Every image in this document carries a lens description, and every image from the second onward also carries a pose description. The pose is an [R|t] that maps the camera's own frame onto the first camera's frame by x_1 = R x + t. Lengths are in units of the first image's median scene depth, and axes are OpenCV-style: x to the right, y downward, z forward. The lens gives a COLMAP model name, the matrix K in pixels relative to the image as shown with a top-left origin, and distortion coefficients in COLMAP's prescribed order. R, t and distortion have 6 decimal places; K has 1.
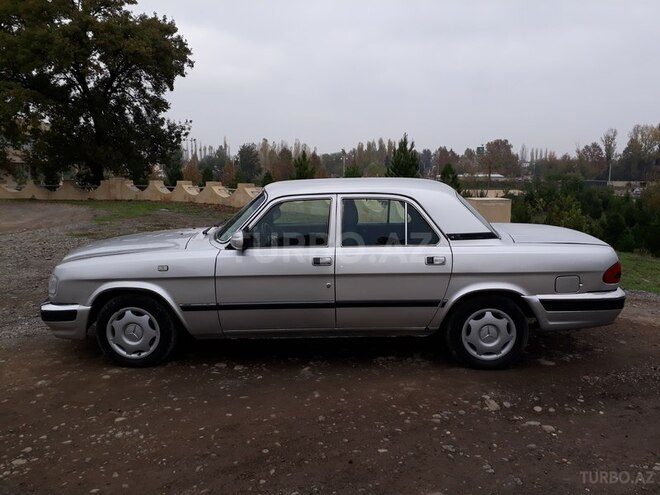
lens RADIAL K [[534.5, 0, 330.2], [0, 534.5, 252.8], [0, 0, 1]] dist [0.038884, -0.057038]
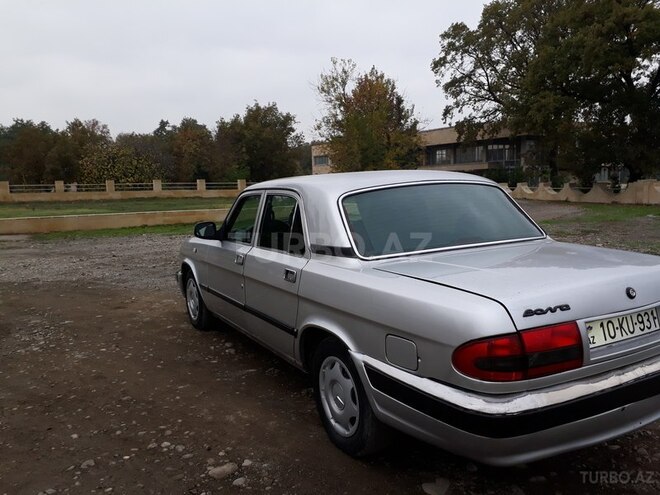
lens RADIAL K [[534.5, 0, 330.5], [0, 534.5, 249.8], [0, 0, 1]] dist [0.038884, -0.057038]
pose [[0.498646, 0.100939, -0.860909, 0.882515], [-0.111466, 0.992417, 0.051796, -0.068903], [0.859609, 0.070135, 0.506116, 0.647687]]
